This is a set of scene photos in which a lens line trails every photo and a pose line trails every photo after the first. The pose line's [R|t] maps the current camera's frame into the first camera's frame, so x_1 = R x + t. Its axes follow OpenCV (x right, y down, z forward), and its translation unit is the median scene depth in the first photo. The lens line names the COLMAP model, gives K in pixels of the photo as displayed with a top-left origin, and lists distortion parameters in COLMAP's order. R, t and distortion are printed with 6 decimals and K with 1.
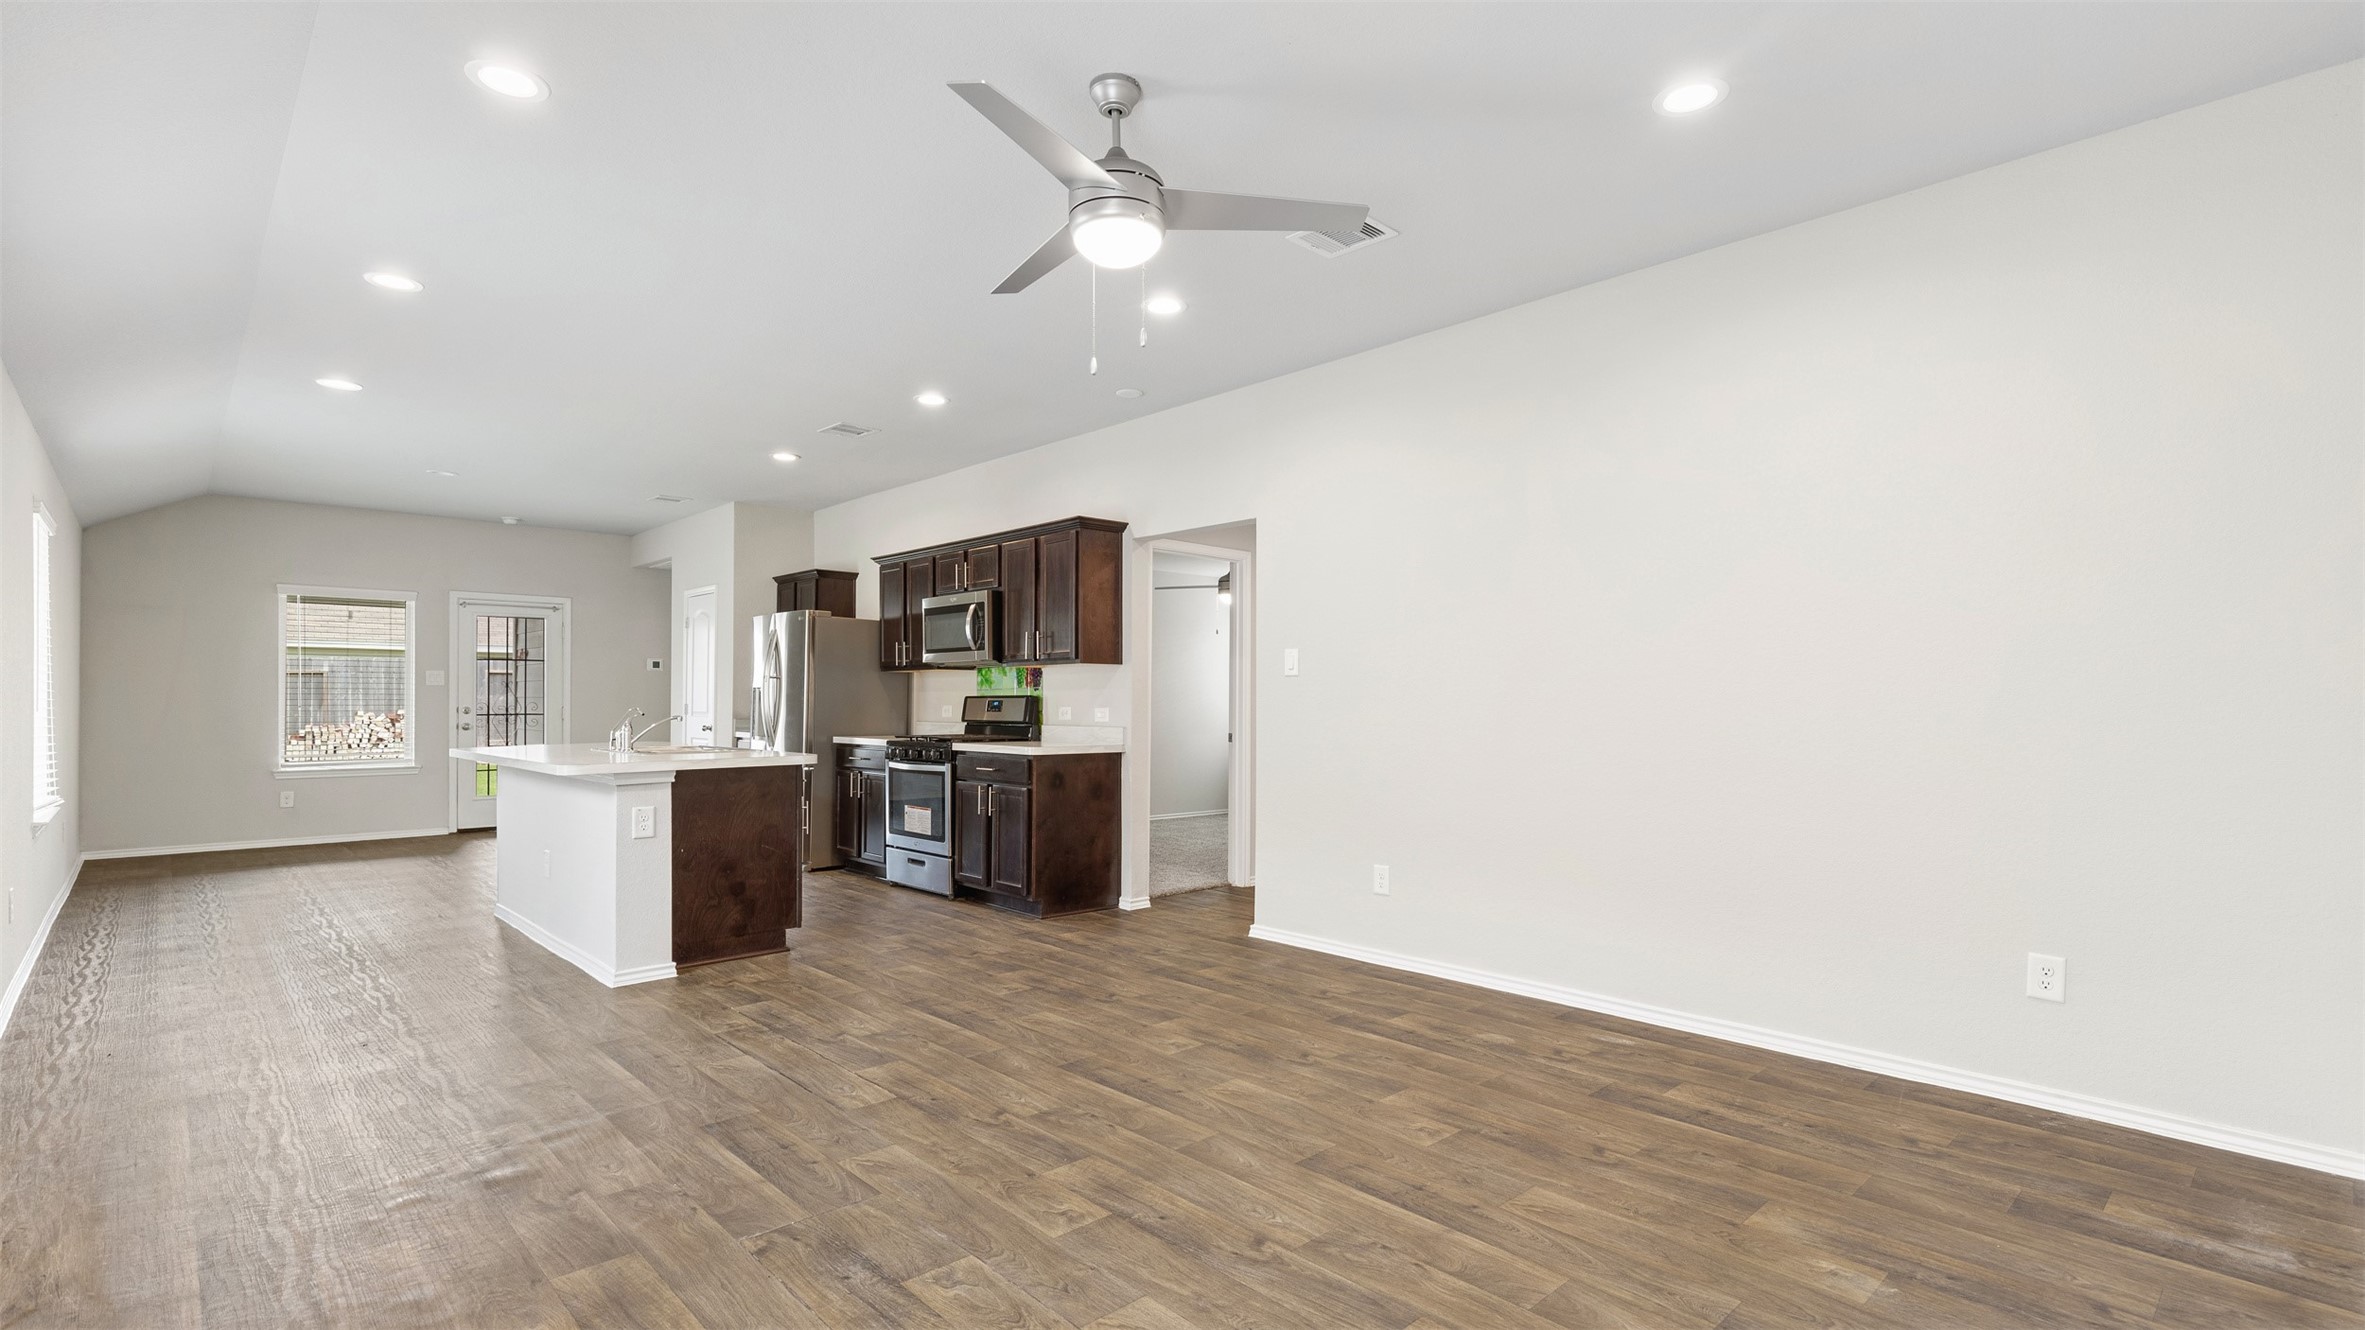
lens RADIAL K [[1082.2, 0, 1197.3], [0, 1082.2, 699.8], [0, 0, 1]] dist [0.004771, -0.000725]
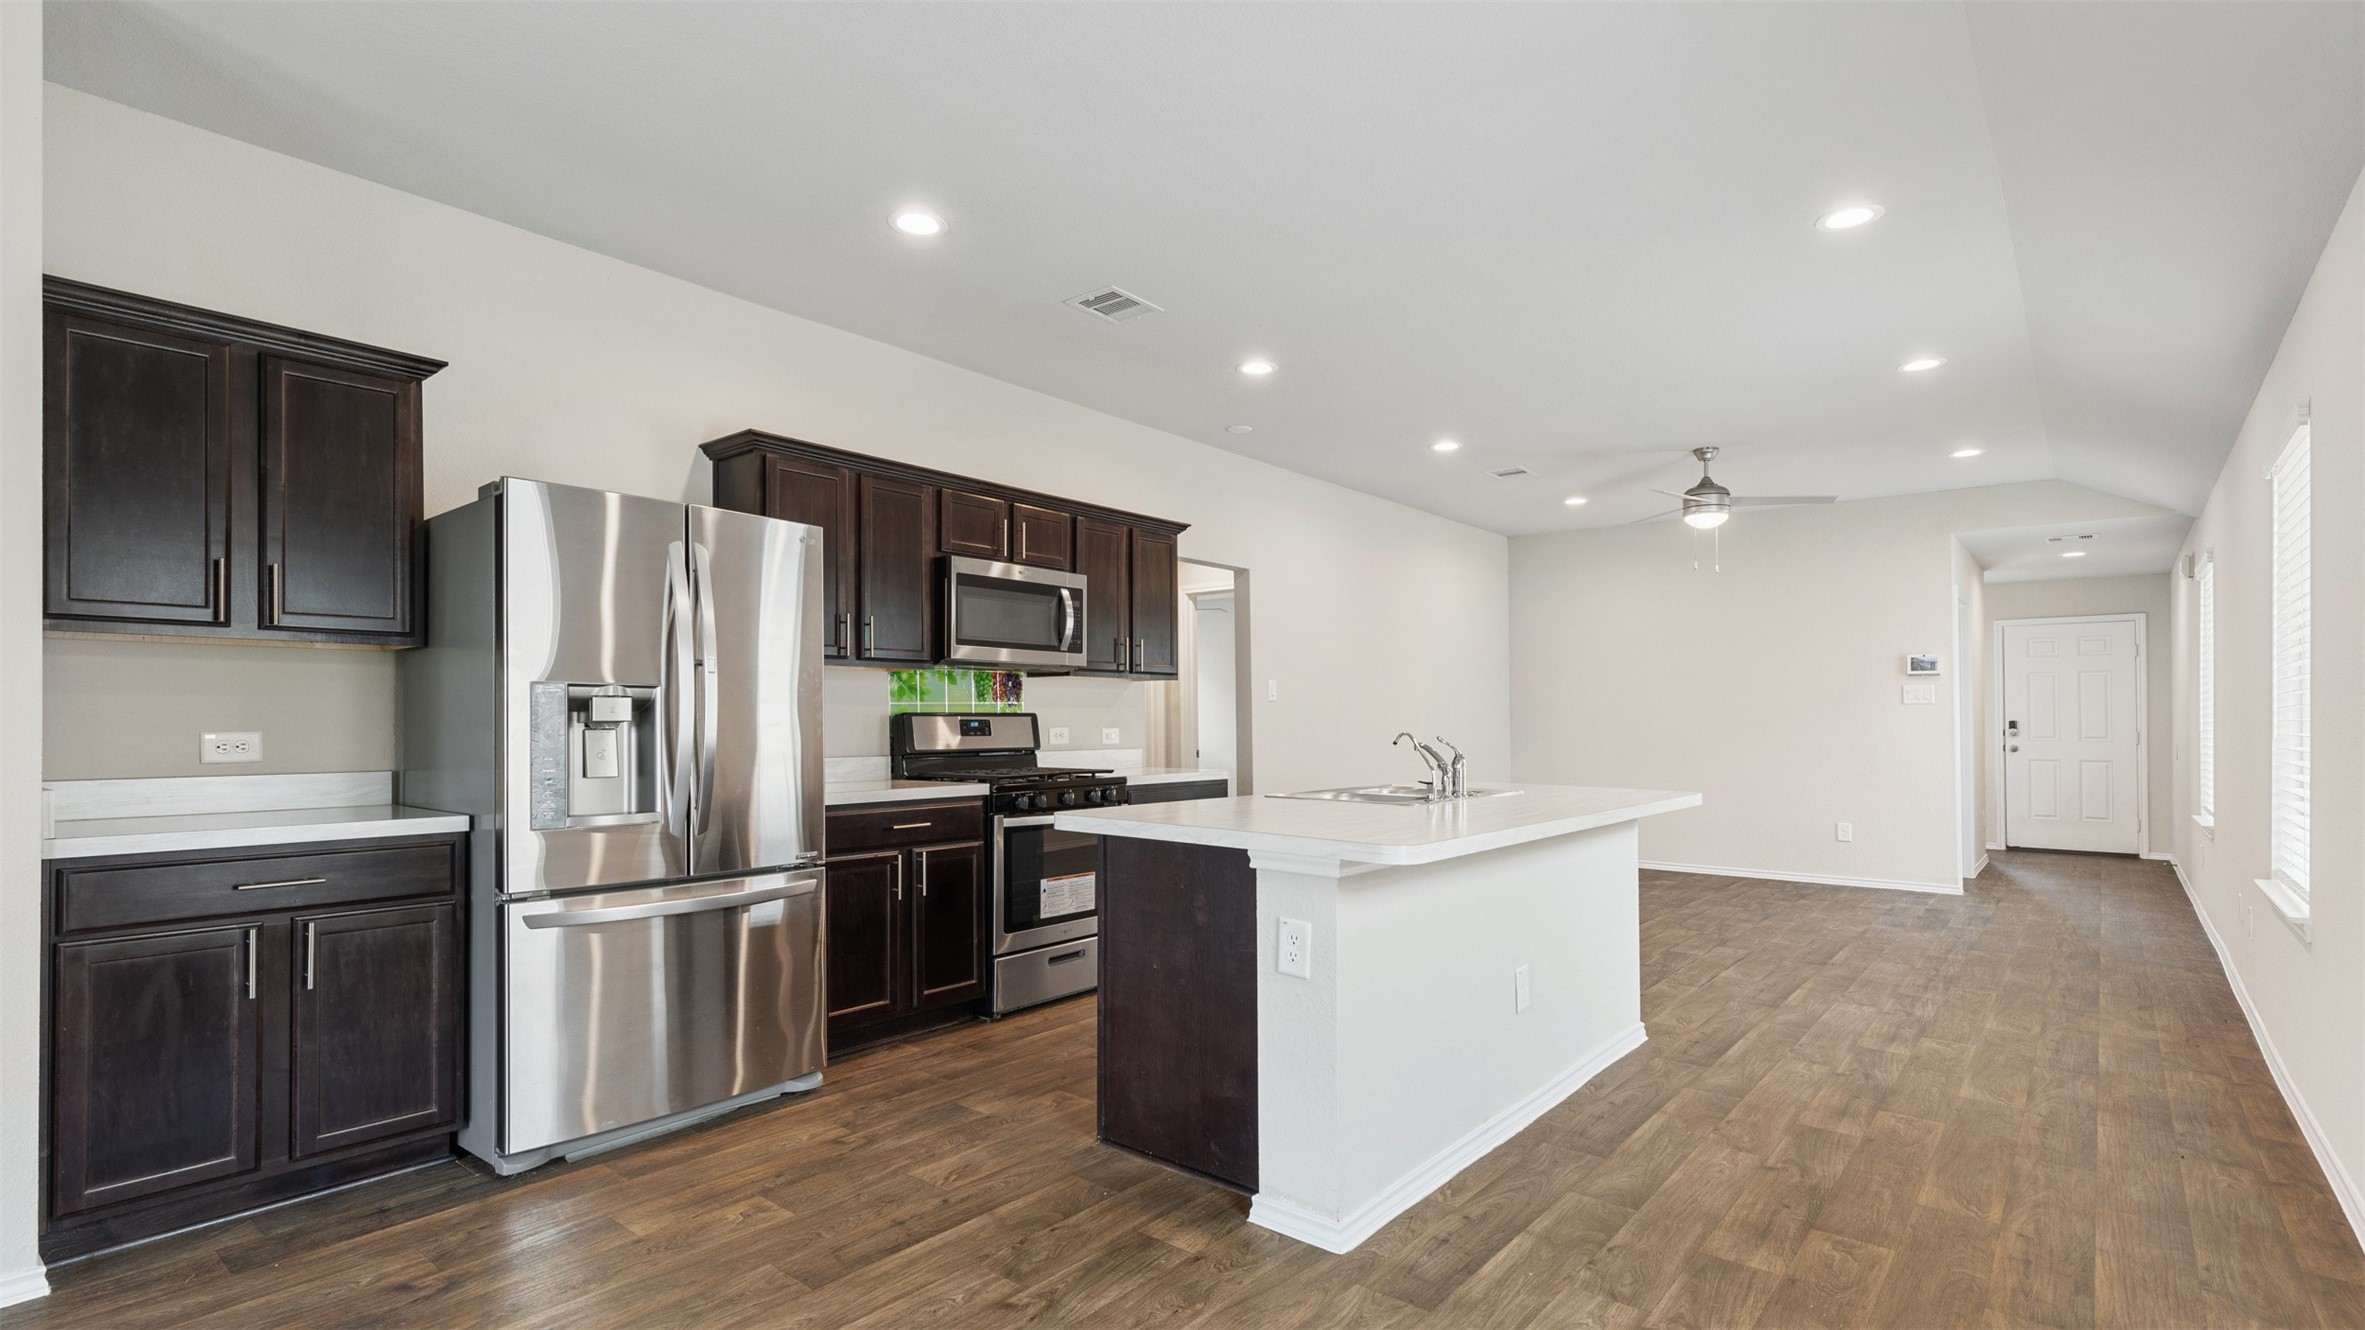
lens RADIAL K [[1102.0, 0, 1175.8], [0, 1102.0, 695.3], [0, 0, 1]] dist [0.013012, -0.000060]
pose [[-0.107745, 0.021830, 0.993939, -0.849610], [-0.002680, 0.999749, -0.022248, 0.000409], [-0.994175, -0.005061, -0.107659, 0.893012]]
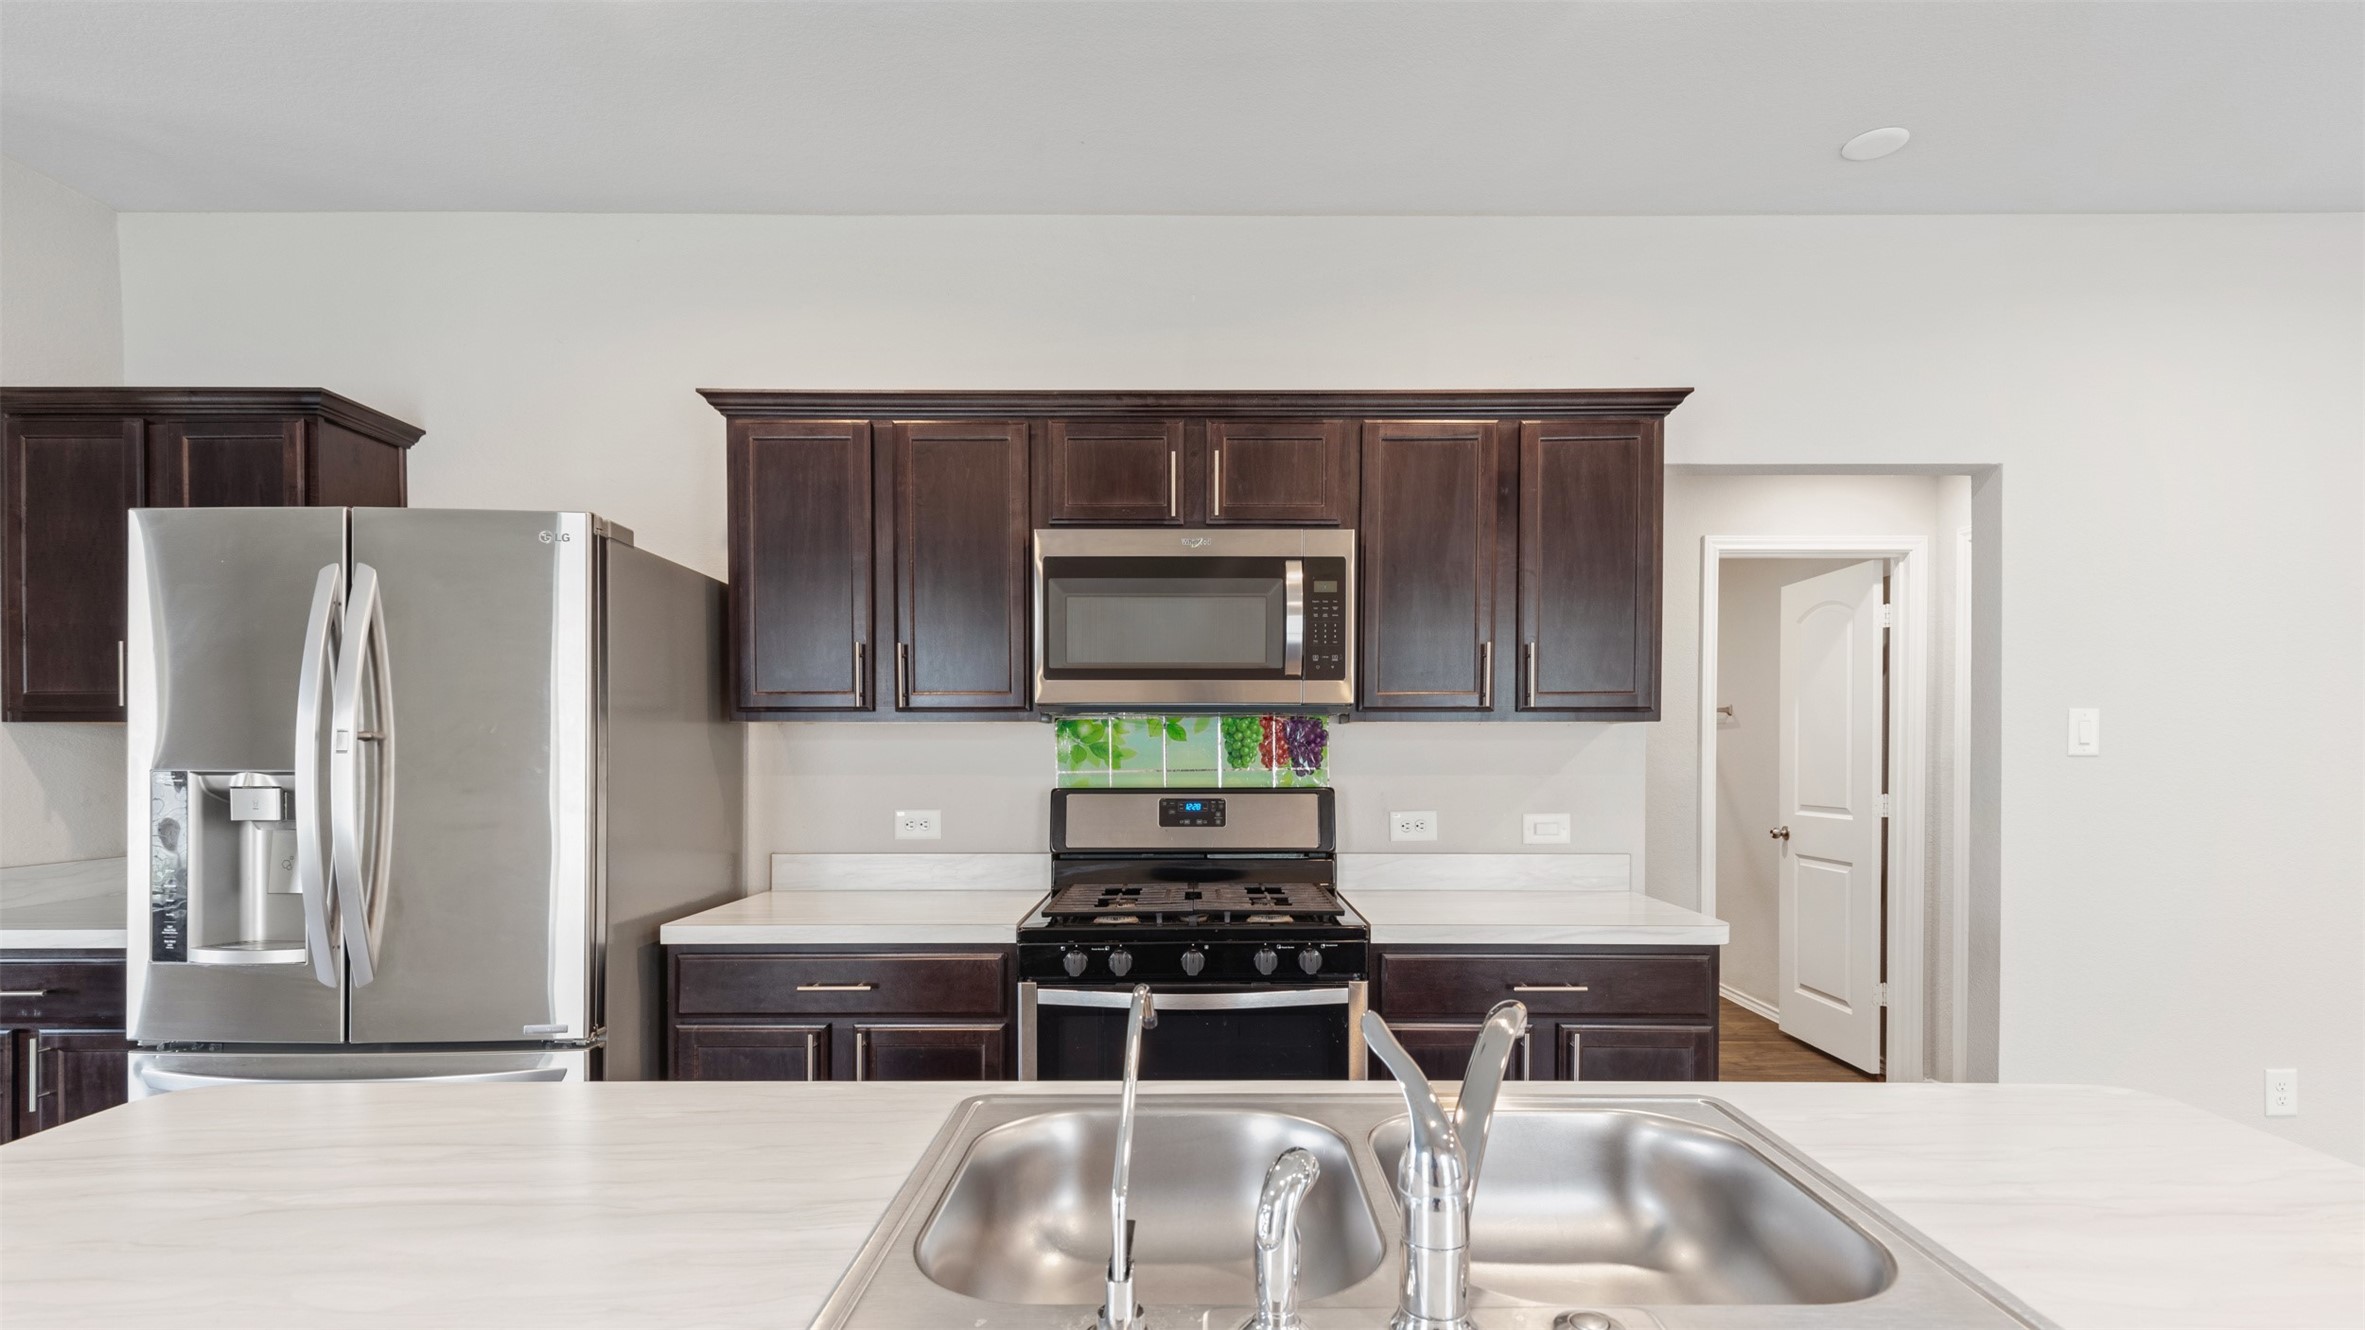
lens RADIAL K [[1147.9, 0, 1217.5], [0, 1147.9, 769.8], [0, 0, 1]] dist [0.003263, 0.000276]
pose [[0.686621, -0.018623, 0.726777, -0.470968], [0.000333, 0.999680, 0.025302, -0.020501], [-0.727016, -0.017131, 0.686407, 0.651003]]
